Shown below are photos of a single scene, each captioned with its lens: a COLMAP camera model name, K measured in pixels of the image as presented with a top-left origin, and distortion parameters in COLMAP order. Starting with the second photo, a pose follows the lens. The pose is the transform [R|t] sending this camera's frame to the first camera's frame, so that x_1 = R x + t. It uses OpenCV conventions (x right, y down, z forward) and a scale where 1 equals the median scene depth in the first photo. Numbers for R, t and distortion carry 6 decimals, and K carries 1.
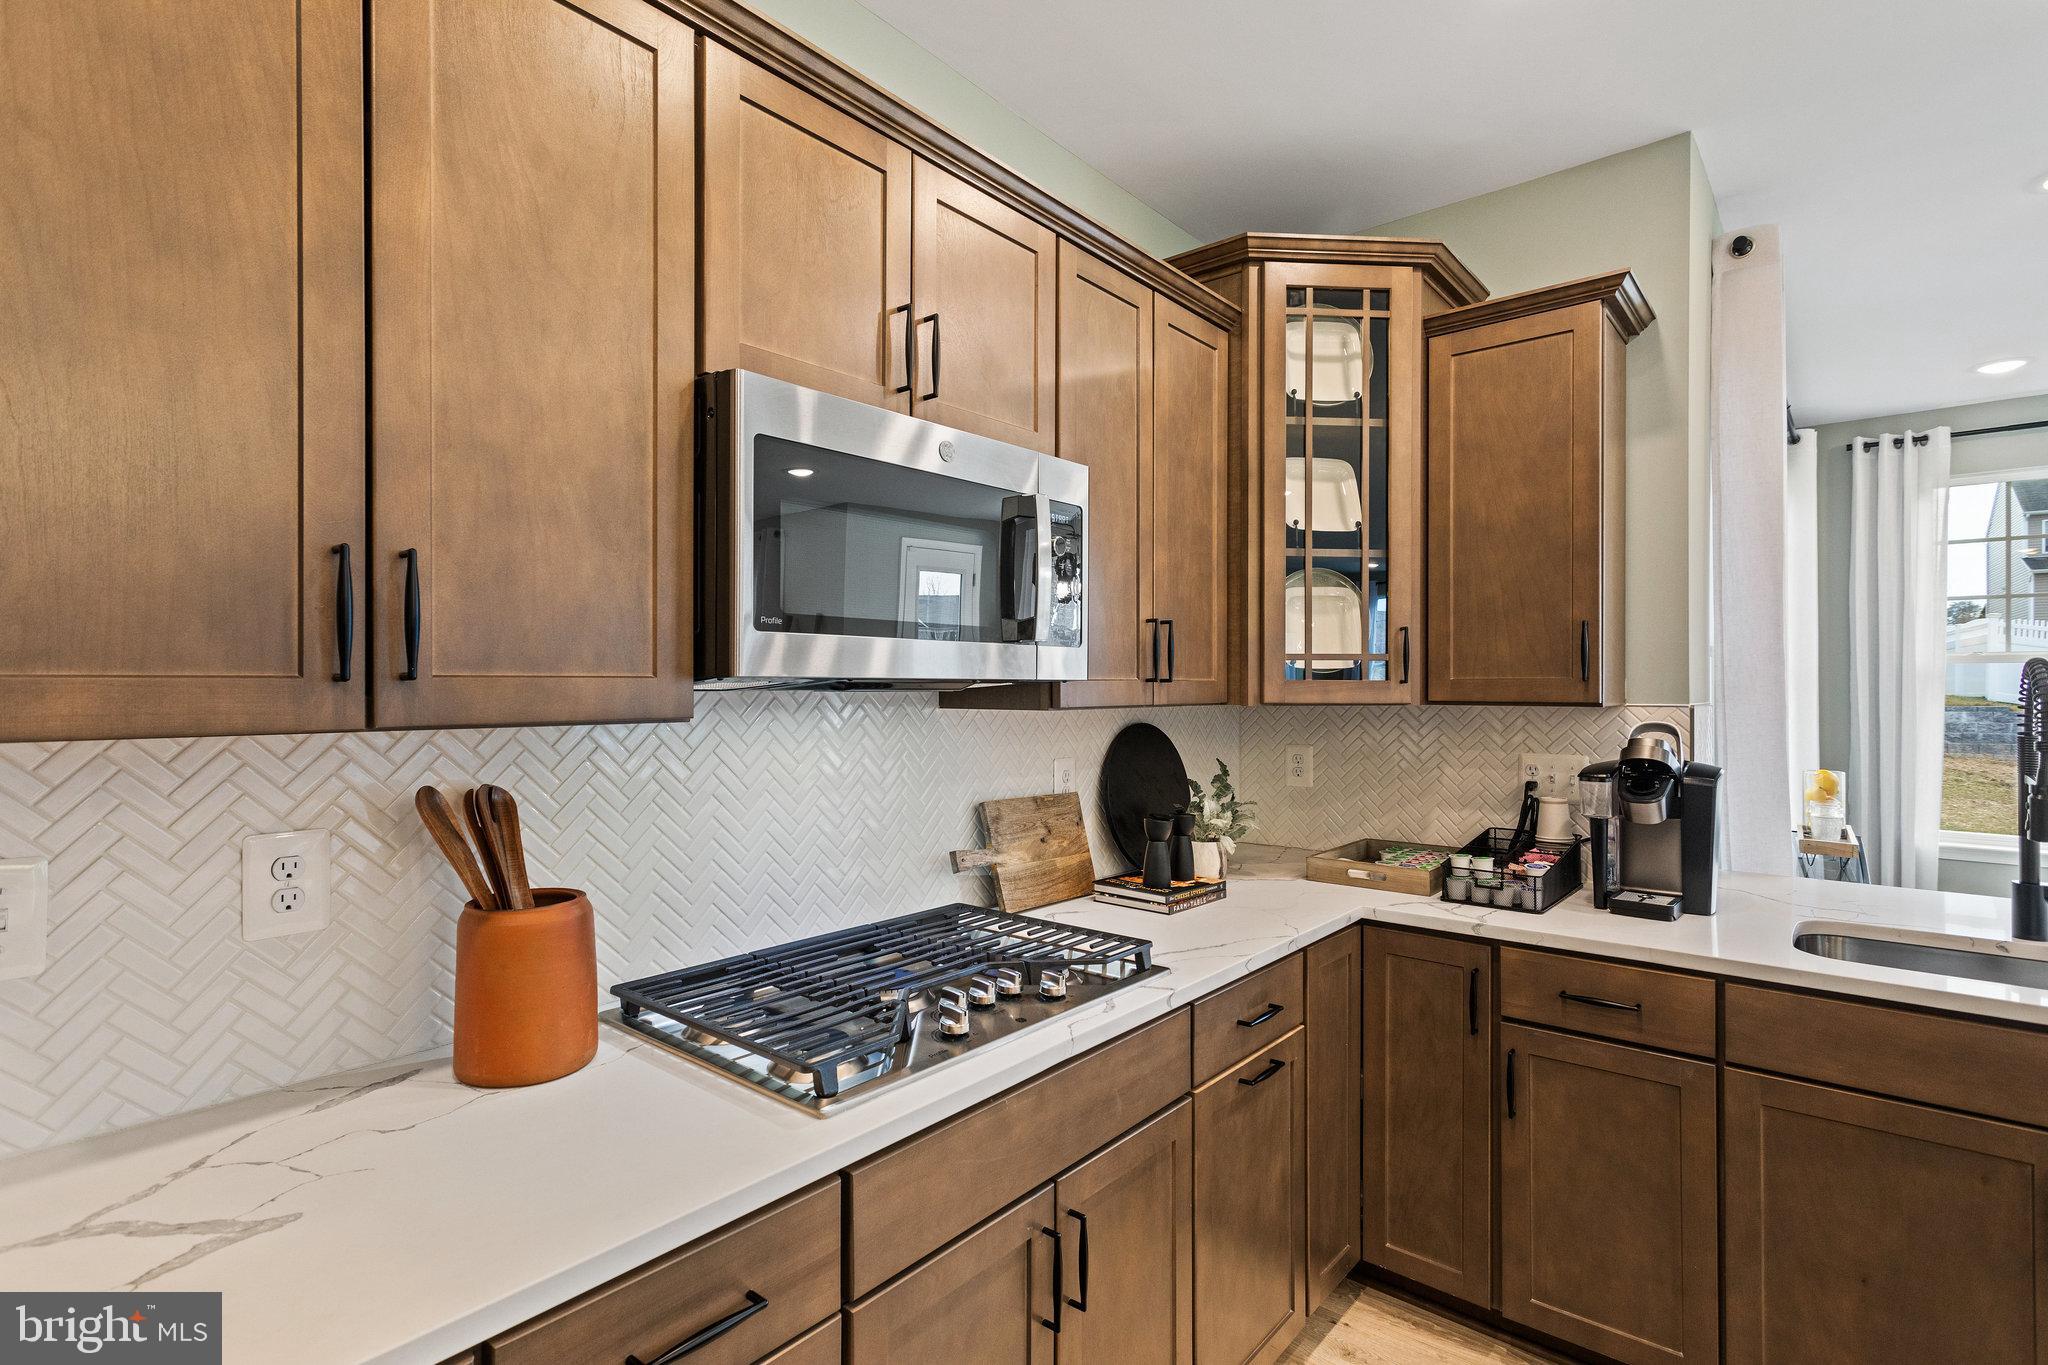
lens RADIAL K [[990.0, 0, 1023.6], [0, 990.0, 680.8], [0, 0, 1]] dist [0.006490, 0.001831]
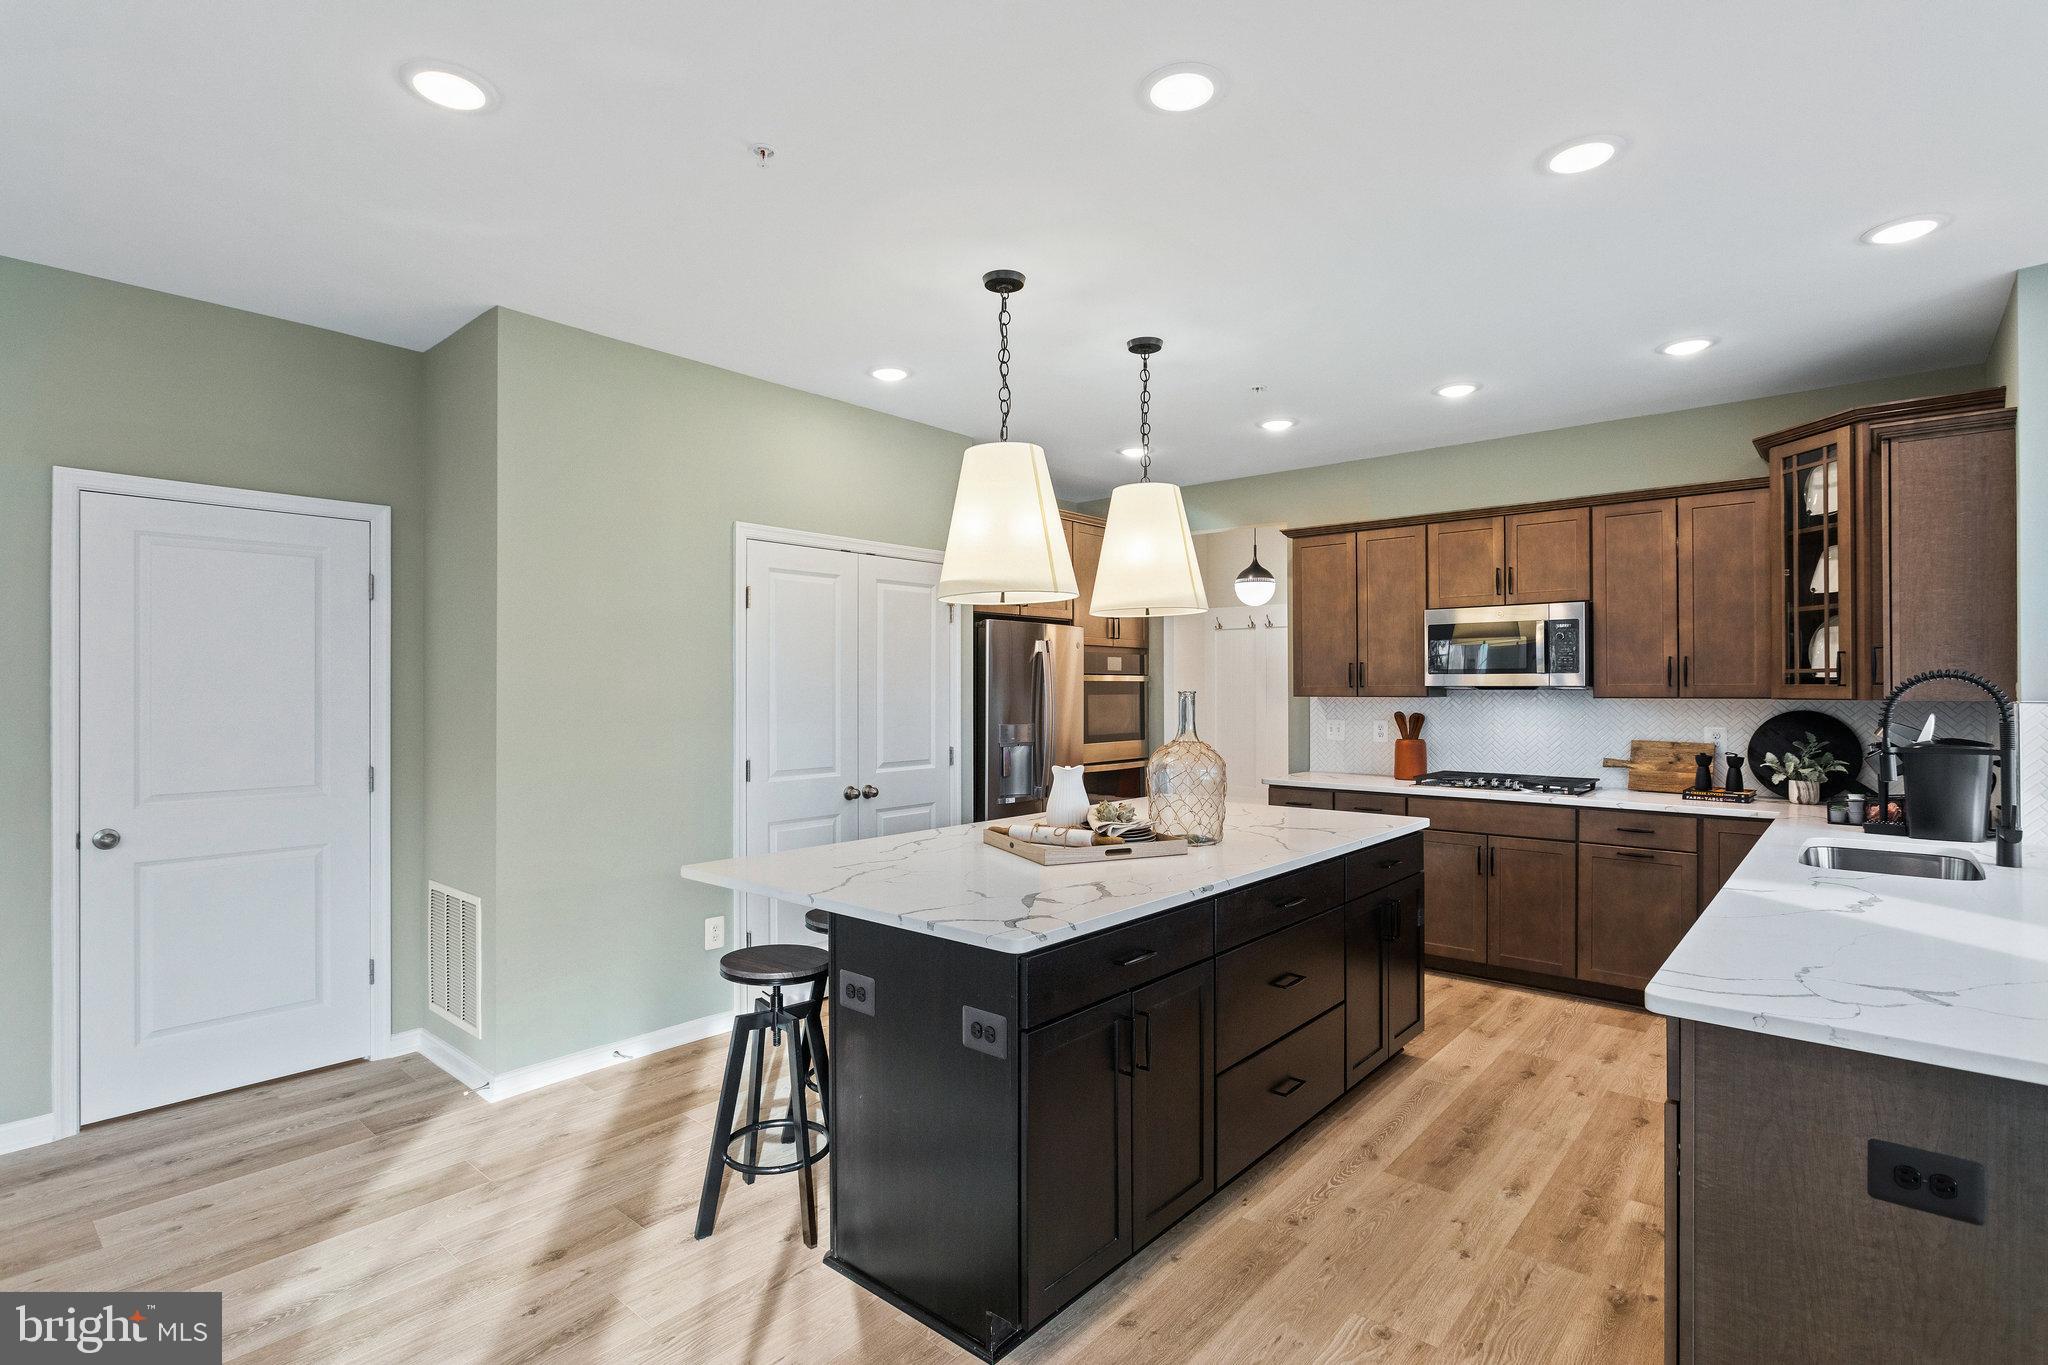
lens RADIAL K [[989.4, 0, 1024.6], [0, 989.4, 681.0], [0, 0, 1]] dist [-0.005992, -0.000381]
pose [[-0.023990, -0.005686, -0.999696, 3.470533], [0.007475, 0.999955, -0.005867, -0.012795], [0.999684, -0.007613, -0.023947, -0.493131]]
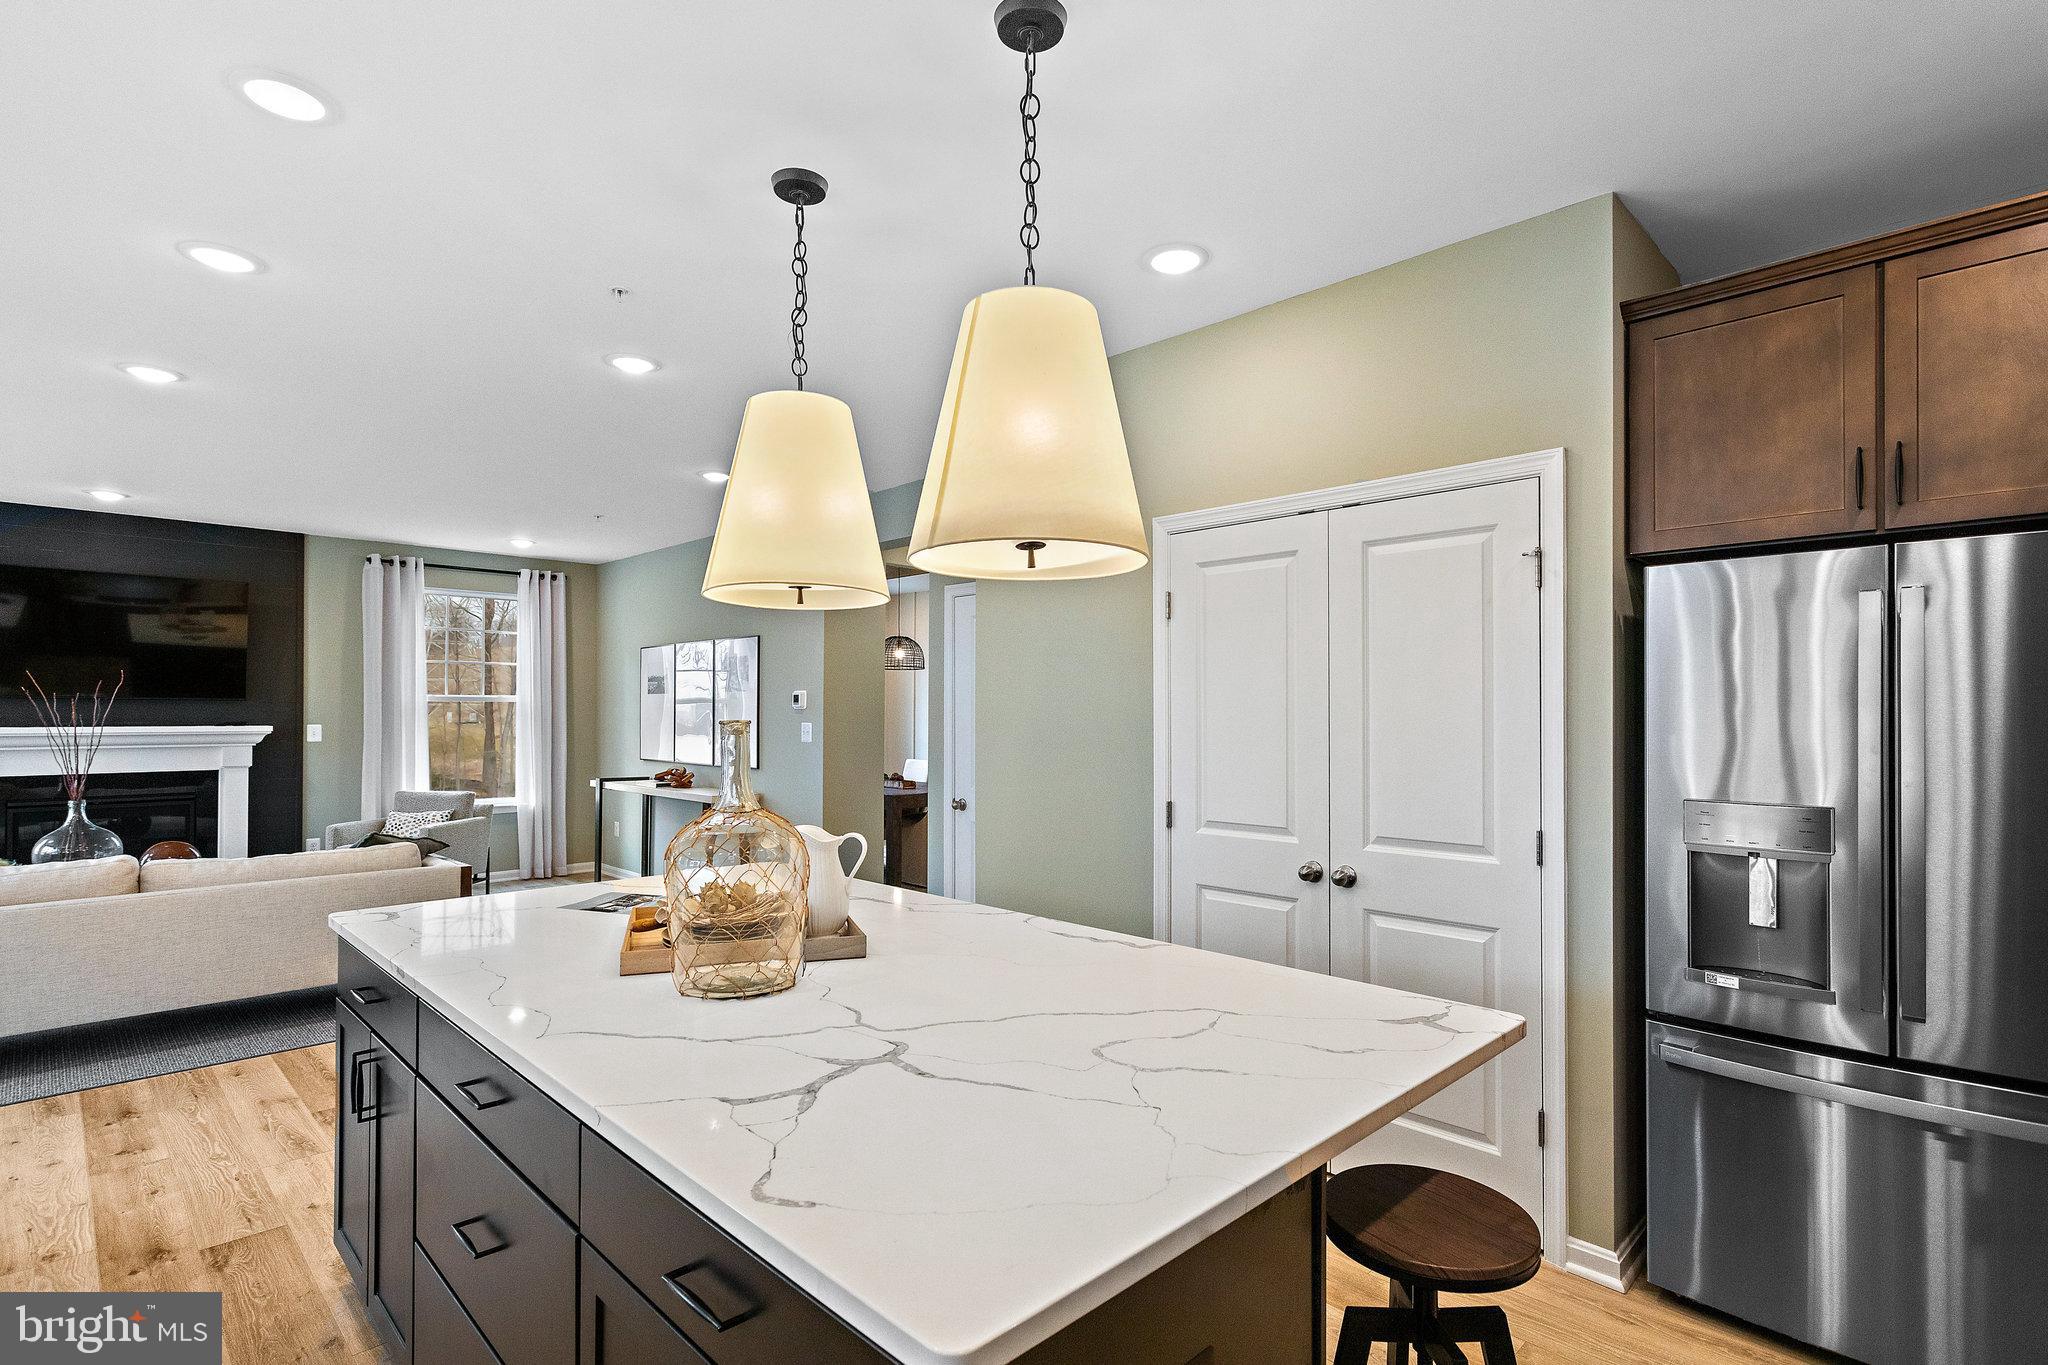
lens RADIAL K [[990.0, 0, 1032.8], [0, 990.0, 710.5], [0, 0, 1]] dist [0.006490, 0.001831]
pose [[-0.994536, -0.001402, 0.104387, 0.571686], [-0.002323, 0.999959, -0.008701, -0.002049], [-0.104371, -0.008896, -0.994499, 1.123276]]
